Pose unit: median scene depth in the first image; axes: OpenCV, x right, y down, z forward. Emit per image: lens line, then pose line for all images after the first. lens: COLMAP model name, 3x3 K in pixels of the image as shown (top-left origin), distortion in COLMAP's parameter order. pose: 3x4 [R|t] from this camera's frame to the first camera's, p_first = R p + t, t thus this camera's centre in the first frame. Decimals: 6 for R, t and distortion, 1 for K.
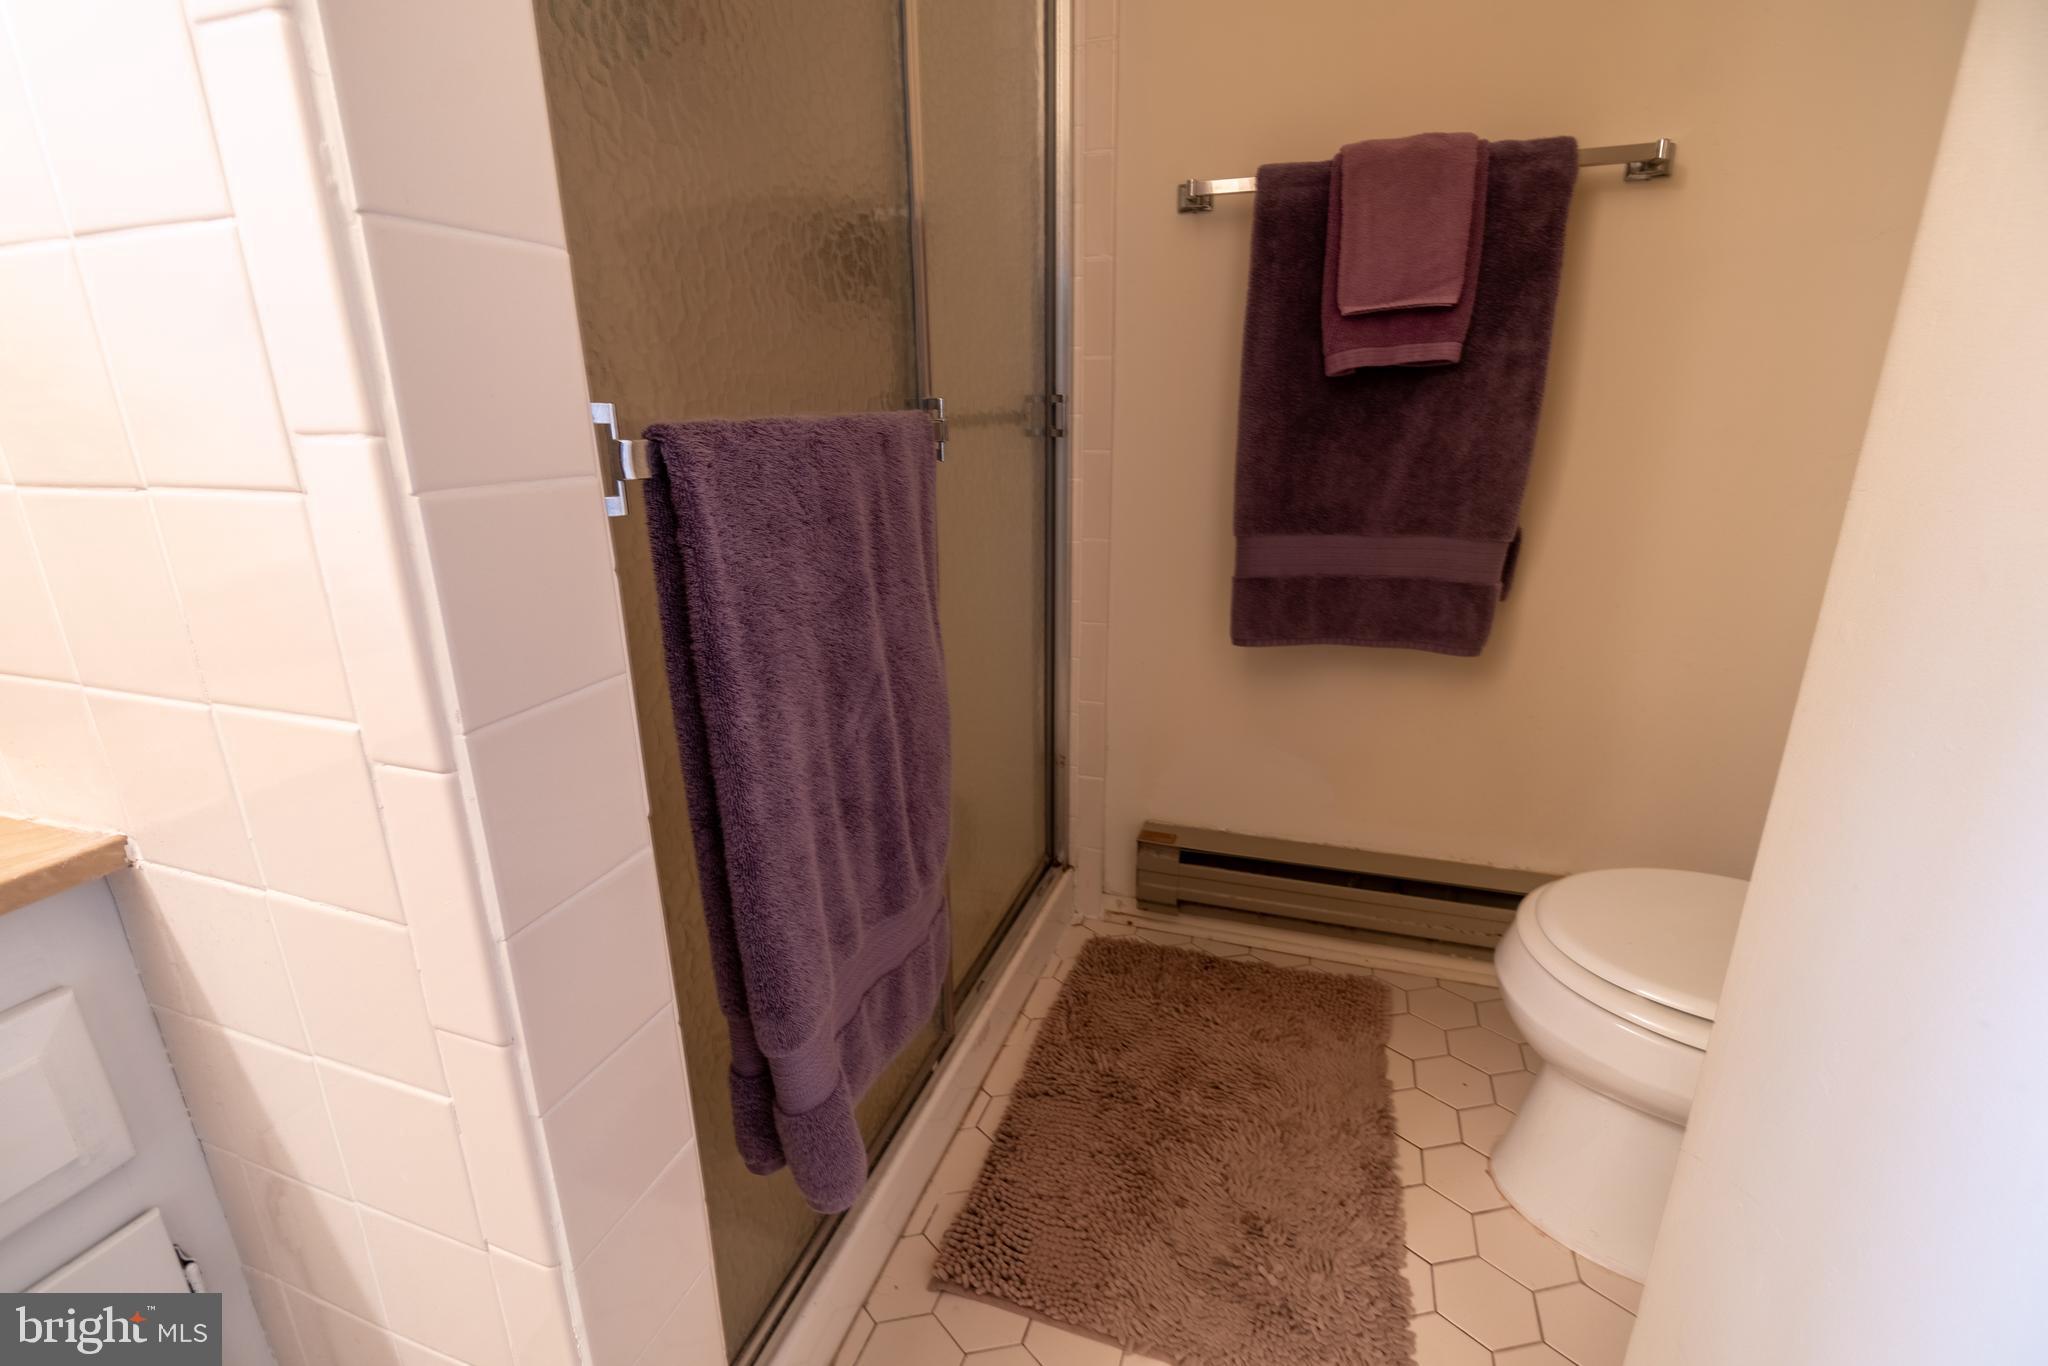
lens RADIAL K [[893.1, 0, 1024.7], [0, 893.1, 679.1], [0, 0, 1]] dist [-0.002085, 0.000314]
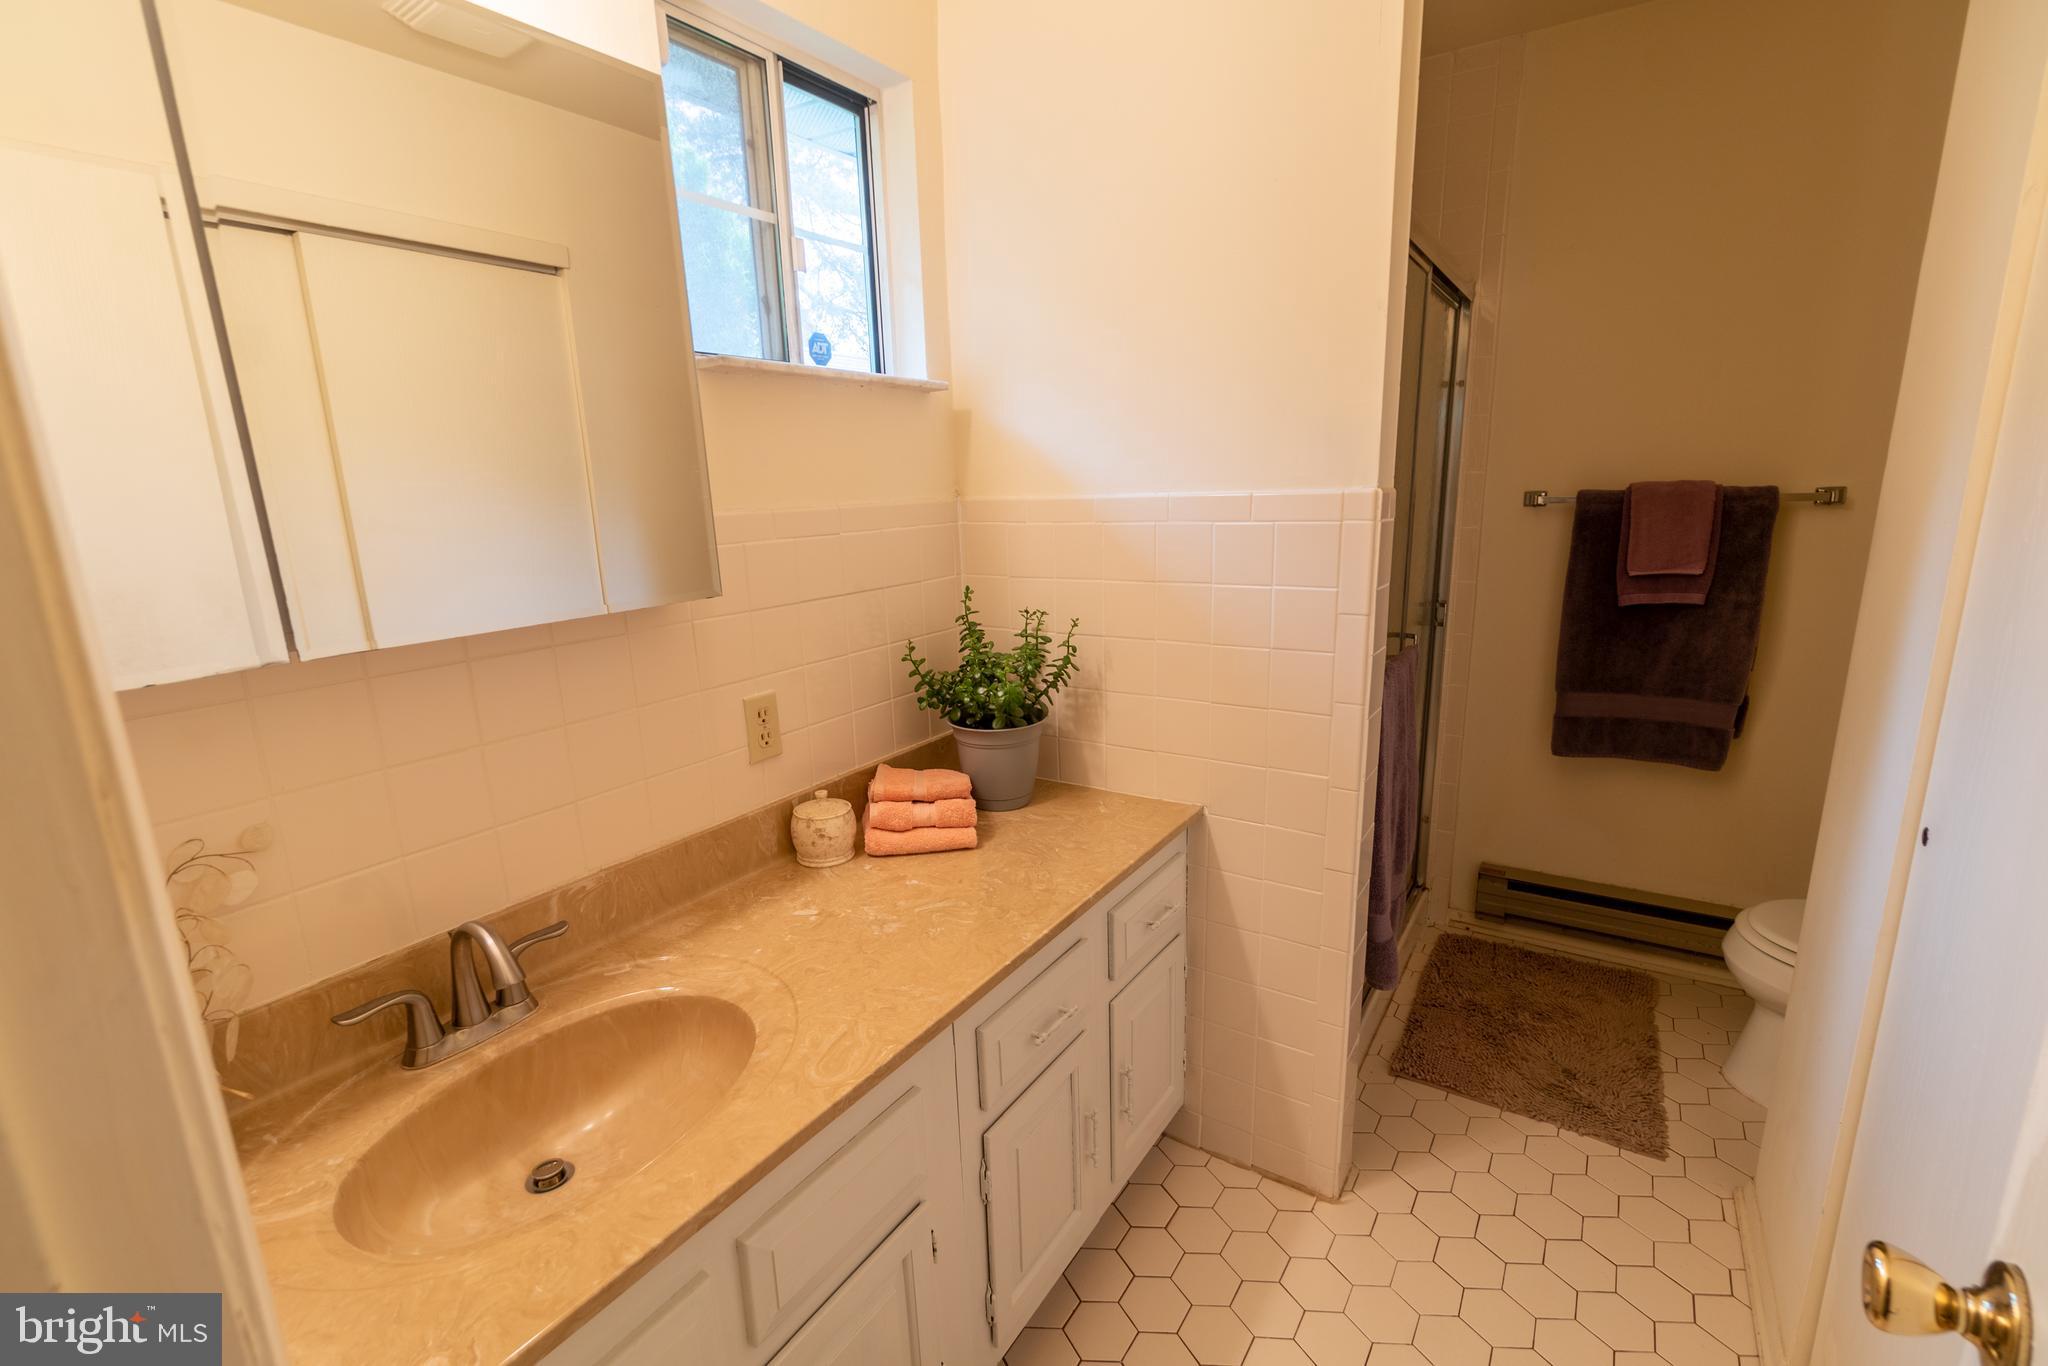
lens RADIAL K [[893.1, 0, 1020.7], [0, 893.1, 687.5], [0, 0, 1]] dist [-0.002085, 0.000314]
pose [[0.969591, 0.038377, -0.241704, -0.372188], [-0.055400, 0.996409, -0.064029, -0.002533], [0.238379, 0.075472, 0.968235, -0.968486]]
